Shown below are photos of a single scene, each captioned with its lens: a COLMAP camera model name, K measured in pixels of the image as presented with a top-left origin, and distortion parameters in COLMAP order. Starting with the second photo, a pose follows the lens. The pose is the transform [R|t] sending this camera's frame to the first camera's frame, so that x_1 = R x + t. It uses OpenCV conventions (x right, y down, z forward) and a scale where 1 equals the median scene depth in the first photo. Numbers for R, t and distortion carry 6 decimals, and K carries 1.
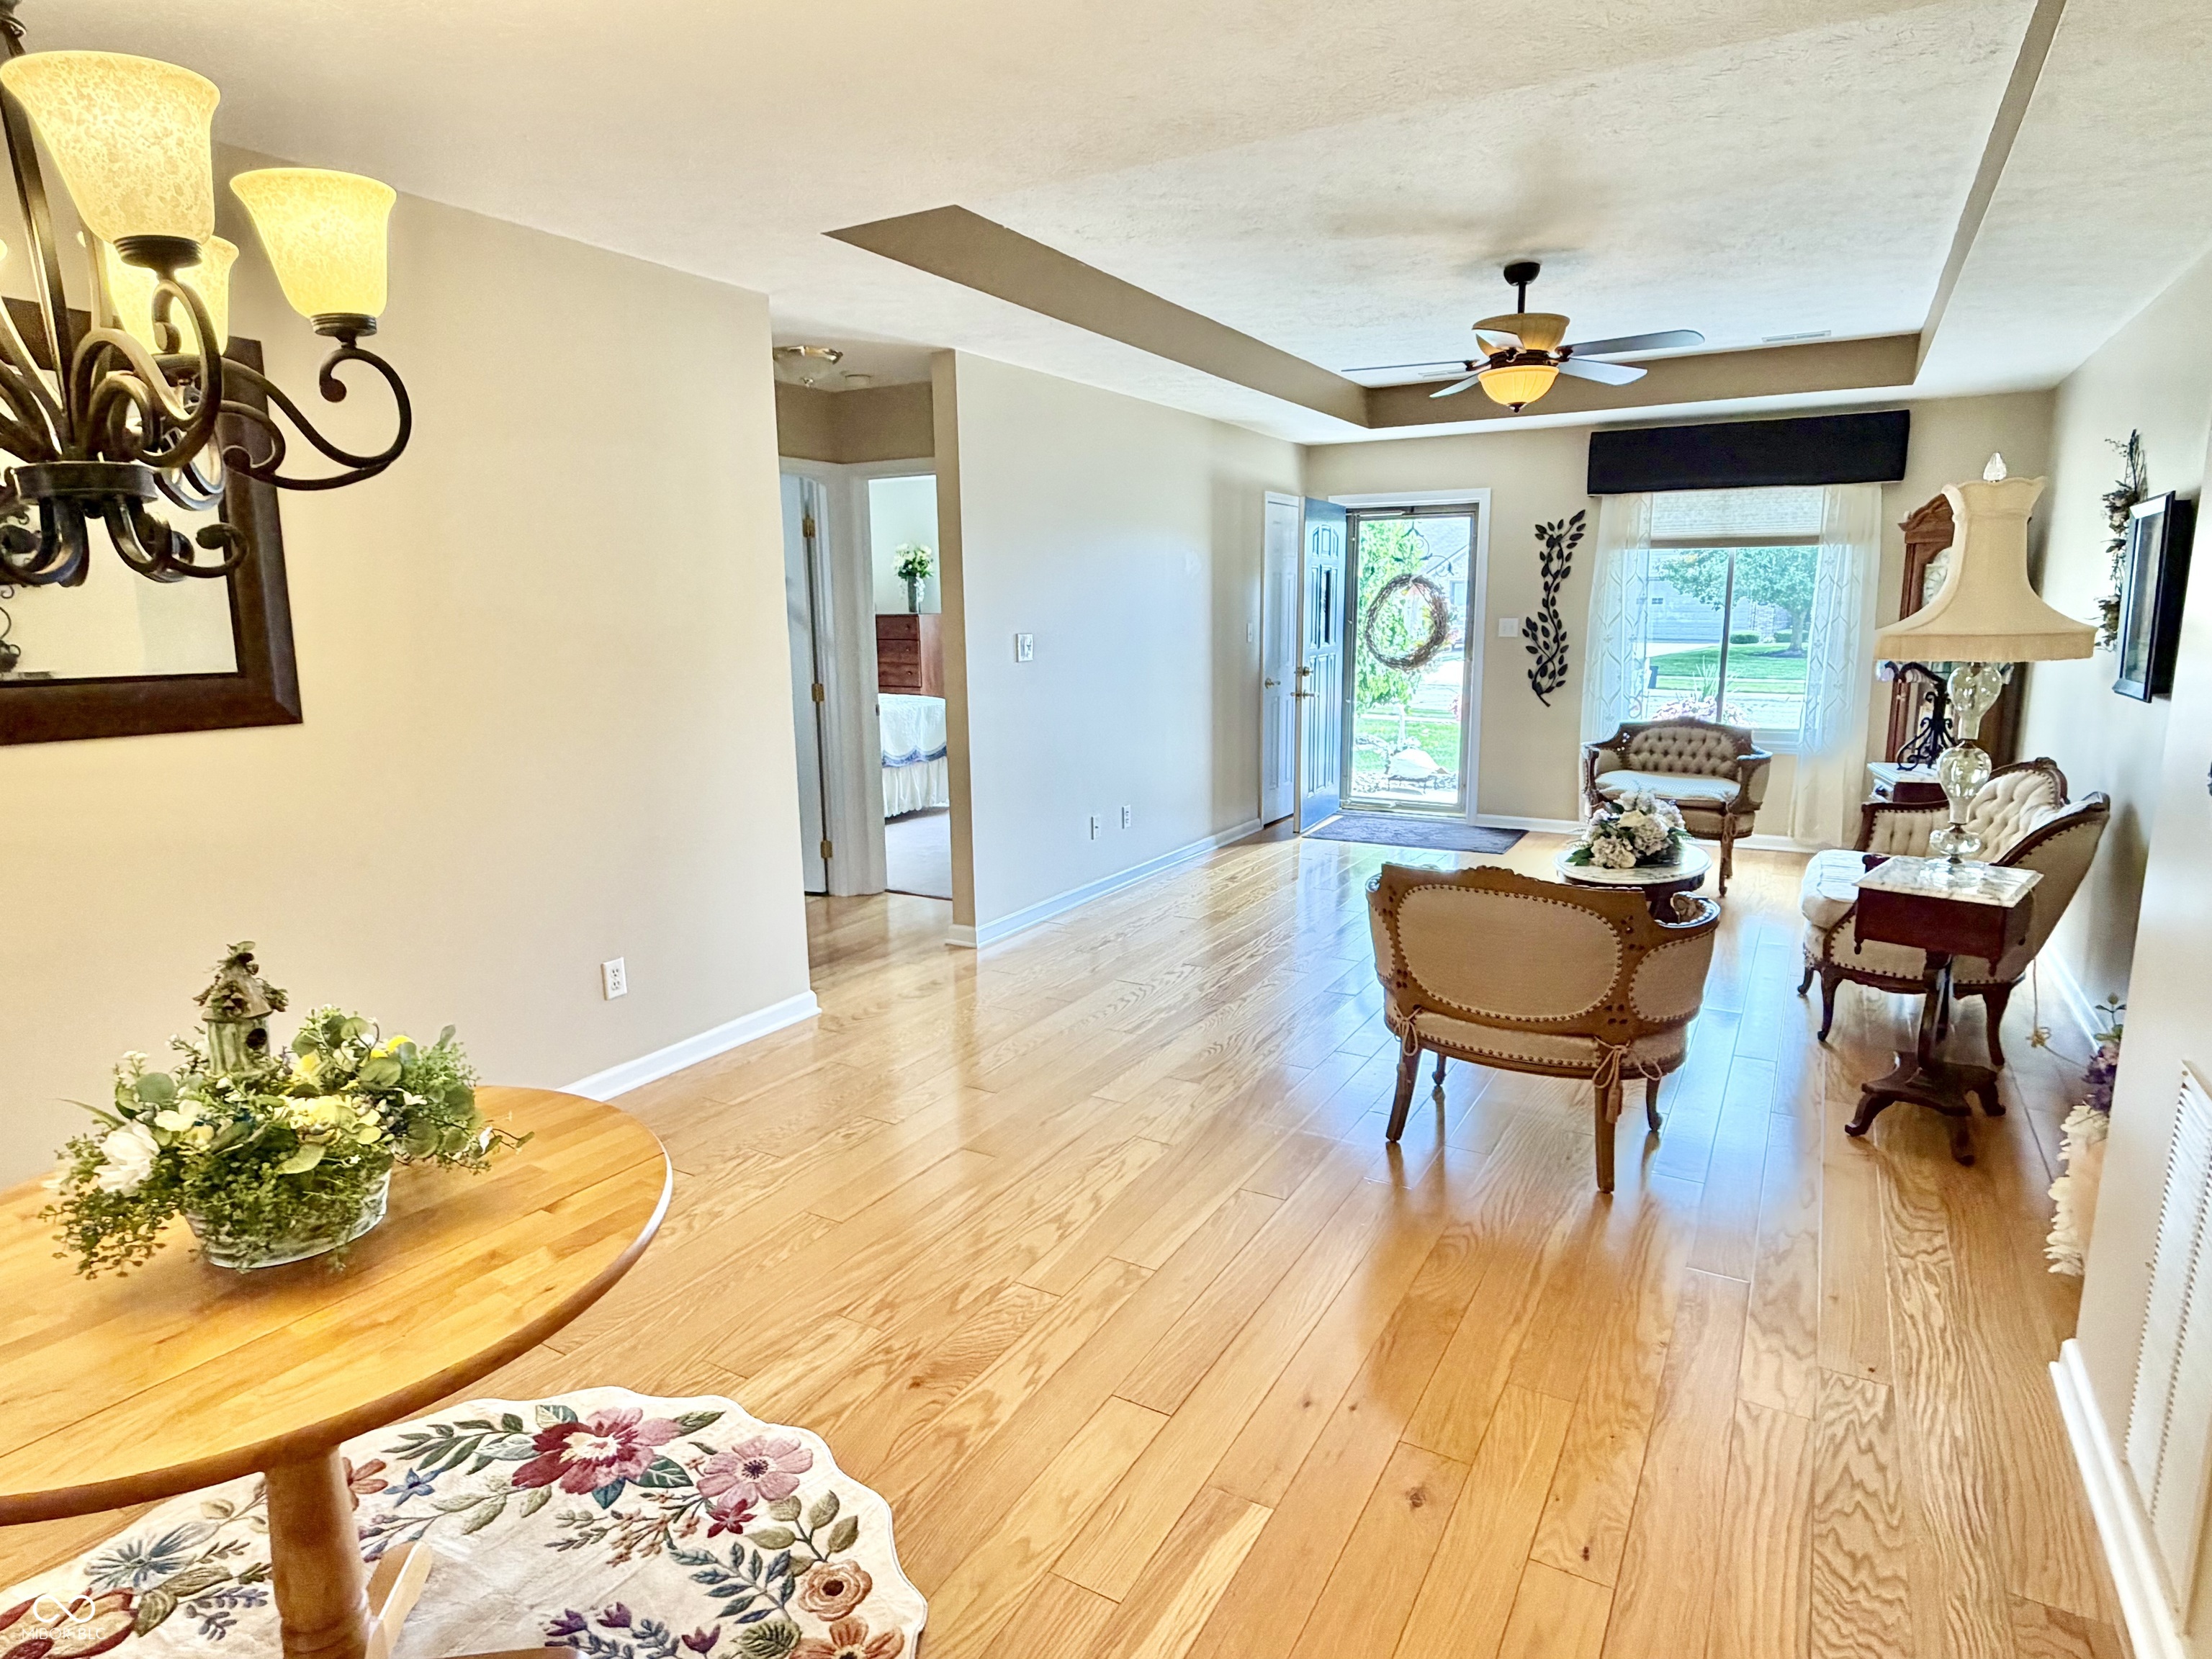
lens RADIAL K [[1235.3, 0, 1106.0], [0, 1235.3, 829.5], [0, 0, 1]] dist [-0.000969, 0.000089]
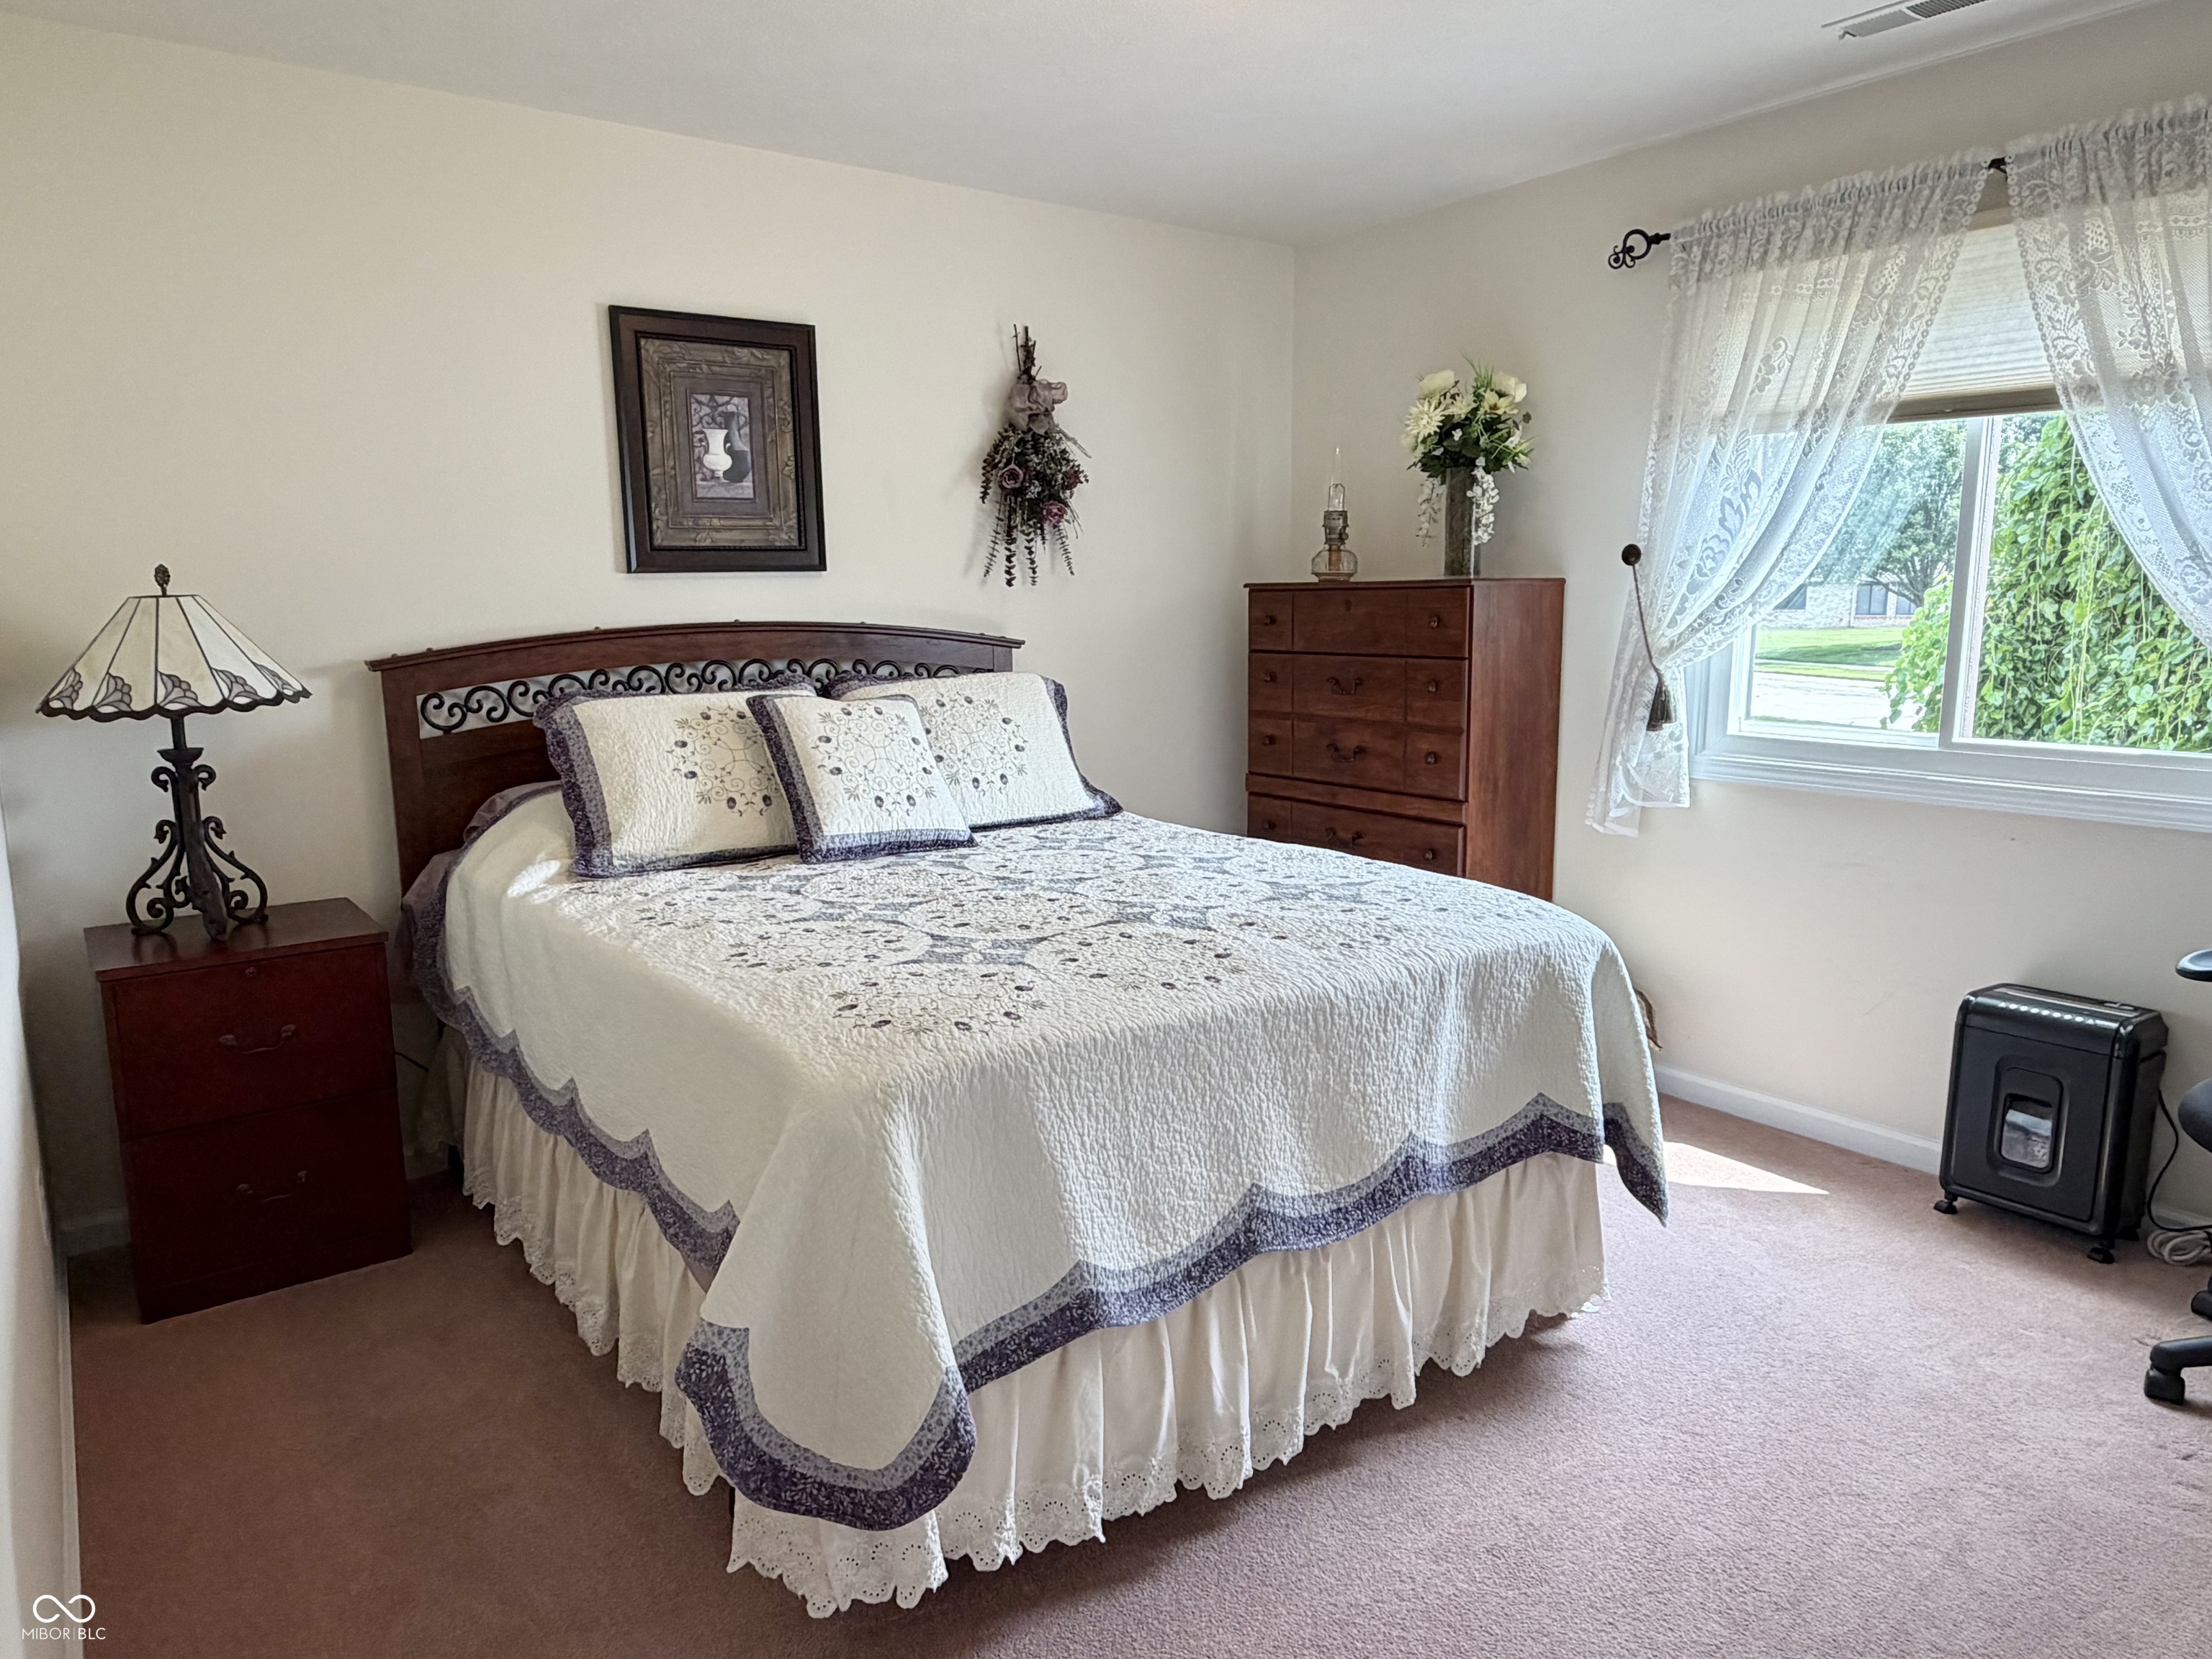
lens RADIAL K [[1459.6, 0, 1091.2], [0, 1459.6, 827.6], [0, 0, 1]] dist [-0.007404, 0.002501]
pose [[0.917584, 0.066979, -0.391858, -0.088680], [-0.076192, 0.997061, -0.007987, -0.098150], [0.390172, 0.037185, 0.919991, 0.606947]]
